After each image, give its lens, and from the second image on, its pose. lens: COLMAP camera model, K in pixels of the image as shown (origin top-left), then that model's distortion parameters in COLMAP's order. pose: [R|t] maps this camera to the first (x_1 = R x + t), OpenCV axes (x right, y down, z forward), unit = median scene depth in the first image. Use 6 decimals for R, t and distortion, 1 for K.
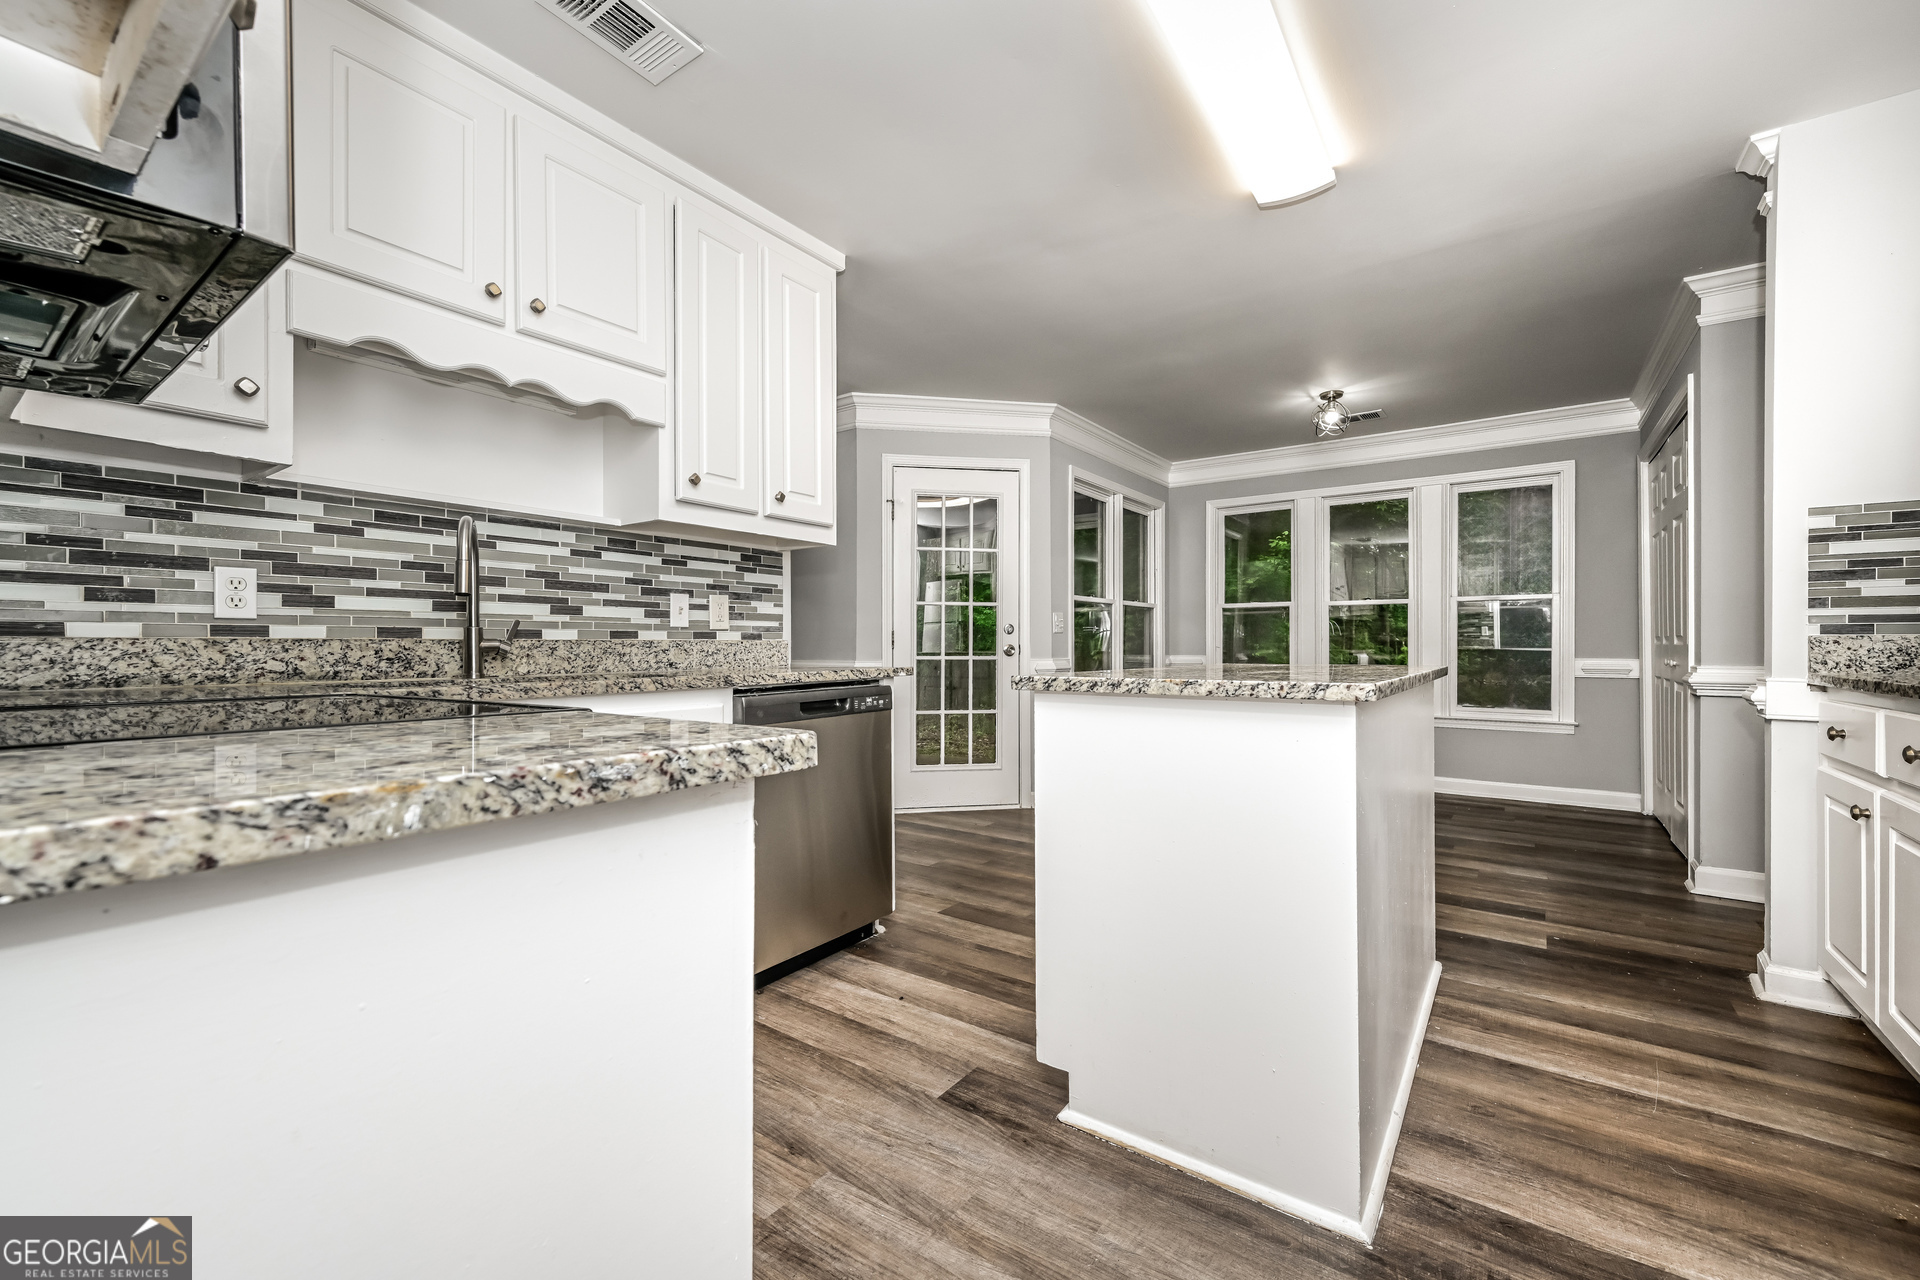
lens RADIAL K [[768.0, 0, 957.3], [0, 768.0, 650.8], [0, 0, 1]] dist [0.001447, -0.000218]
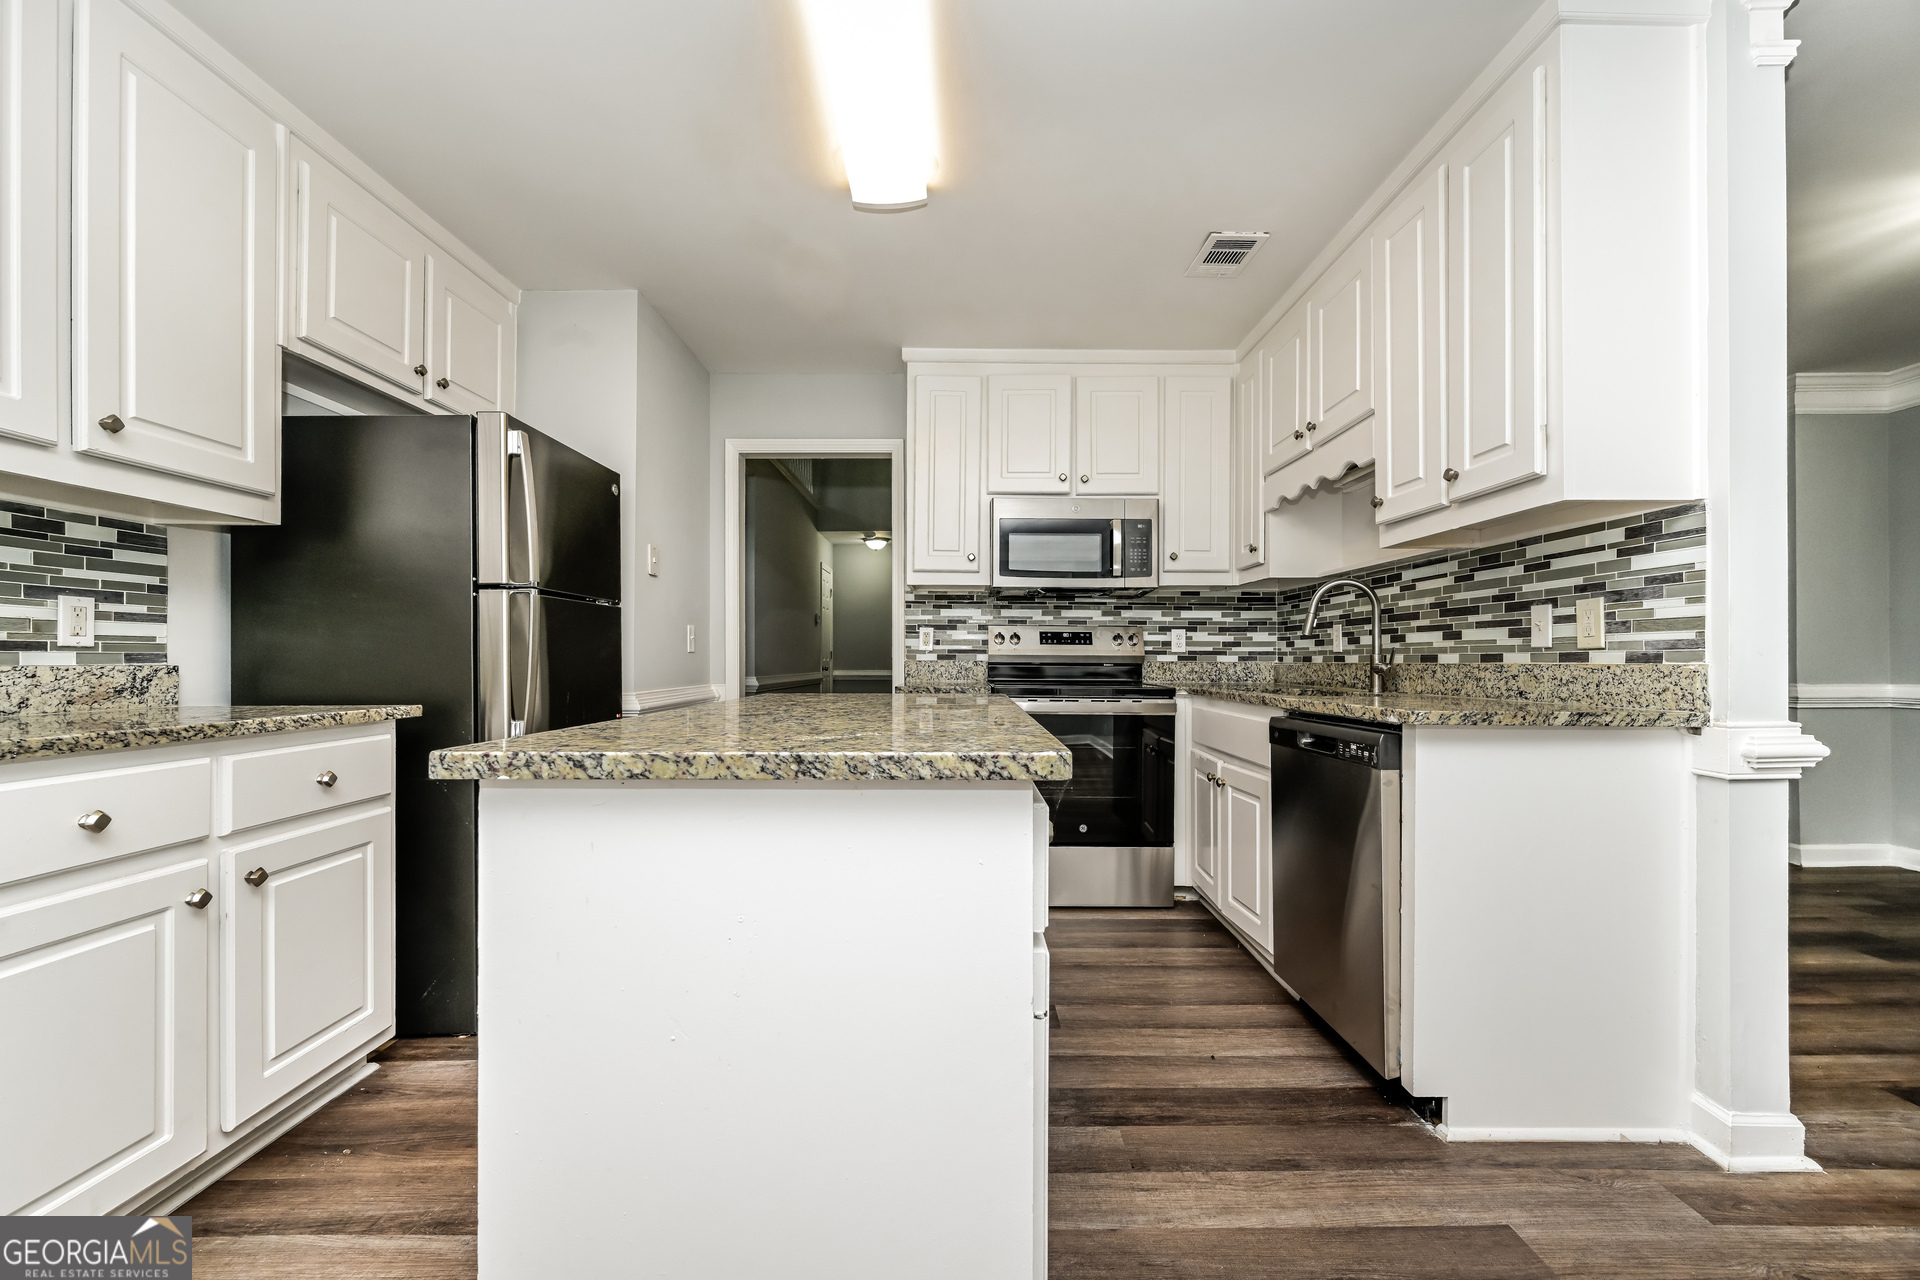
lens RADIAL K [[768.0, 0, 958.7], [0, 768.0, 653.0], [0, 0, 1]] dist [0.001447, -0.000218]
pose [[-0.807342, -0.002121, -0.590080, 0.603380], [-0.000138, 0.999994, -0.003405, -0.022817], [0.590083, -0.002668, -0.807338, 1.319574]]
